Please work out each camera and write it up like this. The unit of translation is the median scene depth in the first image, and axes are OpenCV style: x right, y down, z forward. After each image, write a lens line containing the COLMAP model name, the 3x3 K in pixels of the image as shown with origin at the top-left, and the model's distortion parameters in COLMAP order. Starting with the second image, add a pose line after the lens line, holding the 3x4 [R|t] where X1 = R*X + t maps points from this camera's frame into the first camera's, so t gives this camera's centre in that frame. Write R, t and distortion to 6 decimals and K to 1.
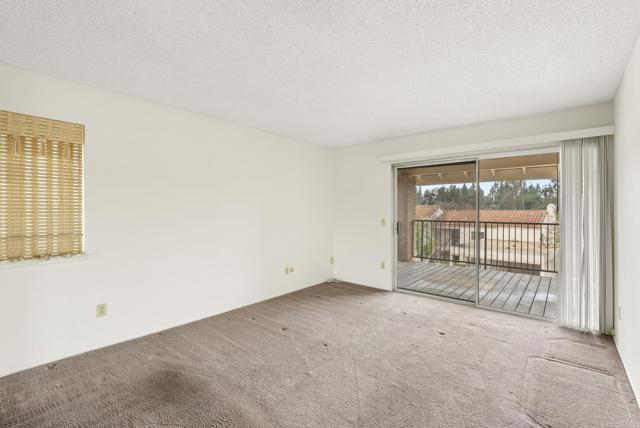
lens RADIAL K [[292.5, 0, 321.1], [0, 292.5, 209.8], [0, 0, 1]] dist [0.000369, -0.000243]
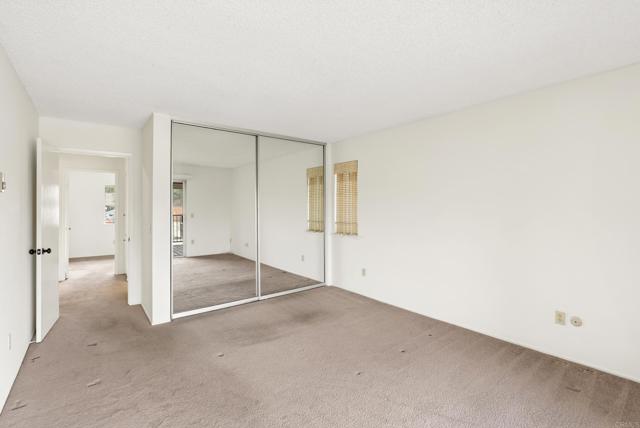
lens RADIAL K [[292.5, 0, 321.7], [0, 292.5, 213.6], [0, 0, 1]] dist [0.000369, -0.000243]
pose [[-0.204867, 0.002034, -0.978788, 0.907344], [-0.007268, 0.999967, 0.003599, 0.019143], [0.978763, 0.007851, -0.204846, 1.160347]]
